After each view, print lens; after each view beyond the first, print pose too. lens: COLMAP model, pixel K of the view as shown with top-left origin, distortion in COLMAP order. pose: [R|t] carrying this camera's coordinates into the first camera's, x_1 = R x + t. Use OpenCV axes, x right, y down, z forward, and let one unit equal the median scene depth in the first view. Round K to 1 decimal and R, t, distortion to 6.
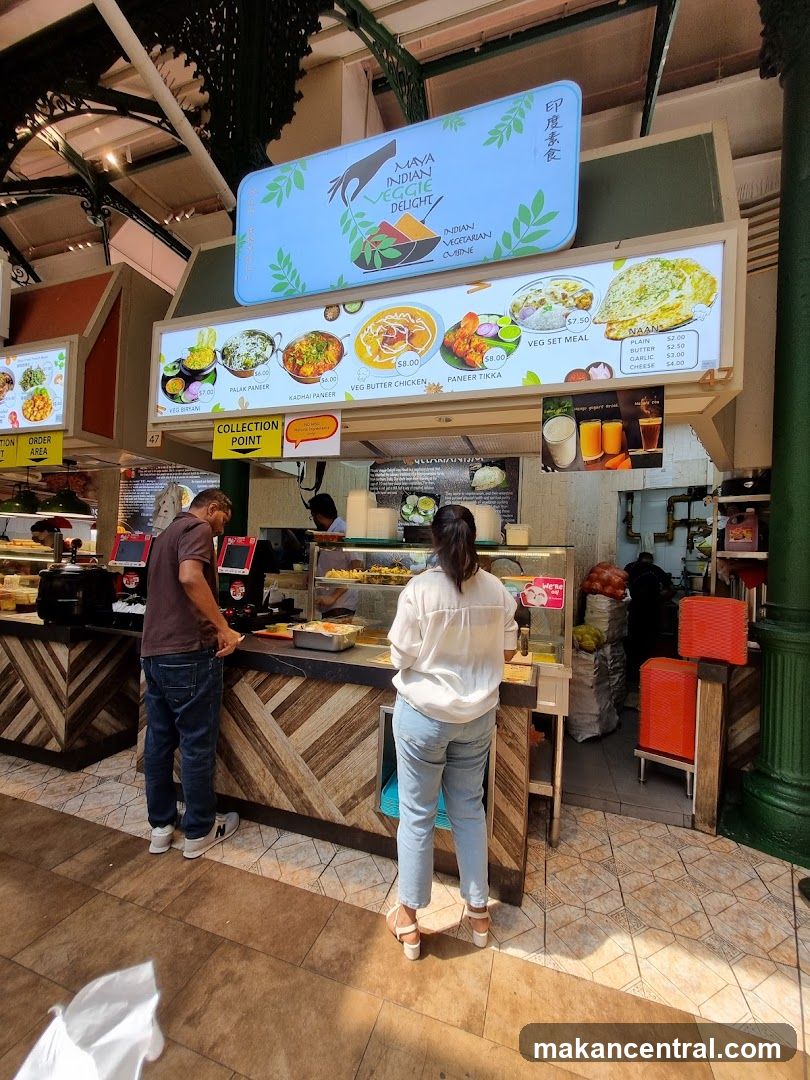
lens RADIAL K [[420.7, 0, 418.2], [0, 420.7, 544.9], [0, 0, 1]] dist [-0.000057, -0.000445]
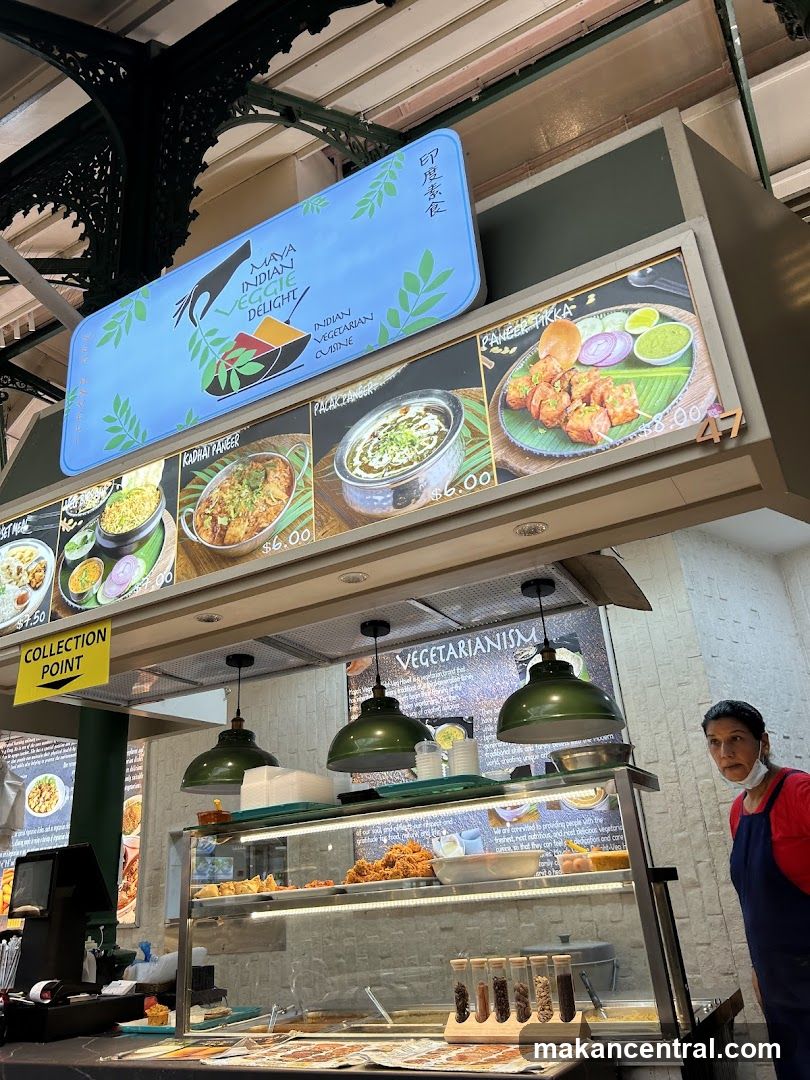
lens RADIAL K [[795.8, 0, 405.0], [0, 795.8, 540.0], [0, 0, 1]] dist [0.031156, -0.029782]
pose [[0.974038, -0.184566, -0.131091, 0.277539], [0.122822, 0.917271, -0.378852, 0.091147], [0.190169, 0.352915, 0.916126, -0.057810]]
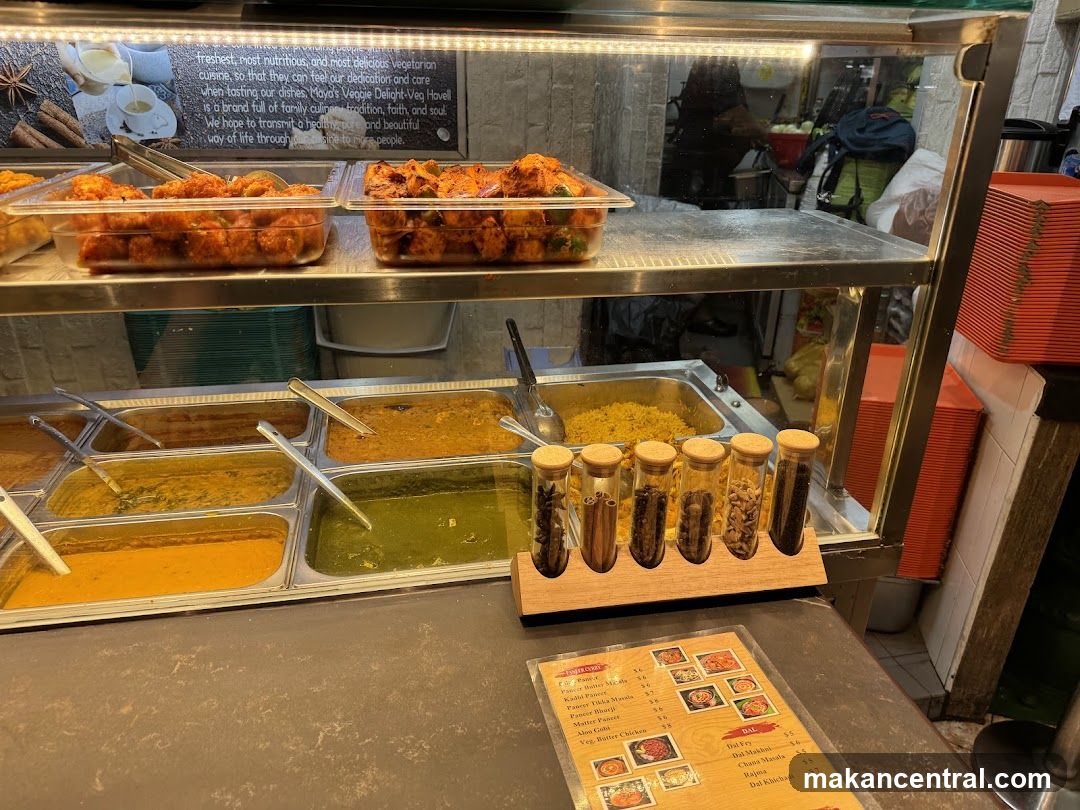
lens RADIAL K [[795.8, 0, 540.0], [0, 795.8, 405.0], [0, 0, 1]] dist [0.031156, -0.029782]
pose [[0.885333, -0.207779, 0.415950, -0.020823], [0.011698, 0.904266, 0.426809, 0.020430], [-0.464811, -0.373002, 0.803007, 0.706856]]
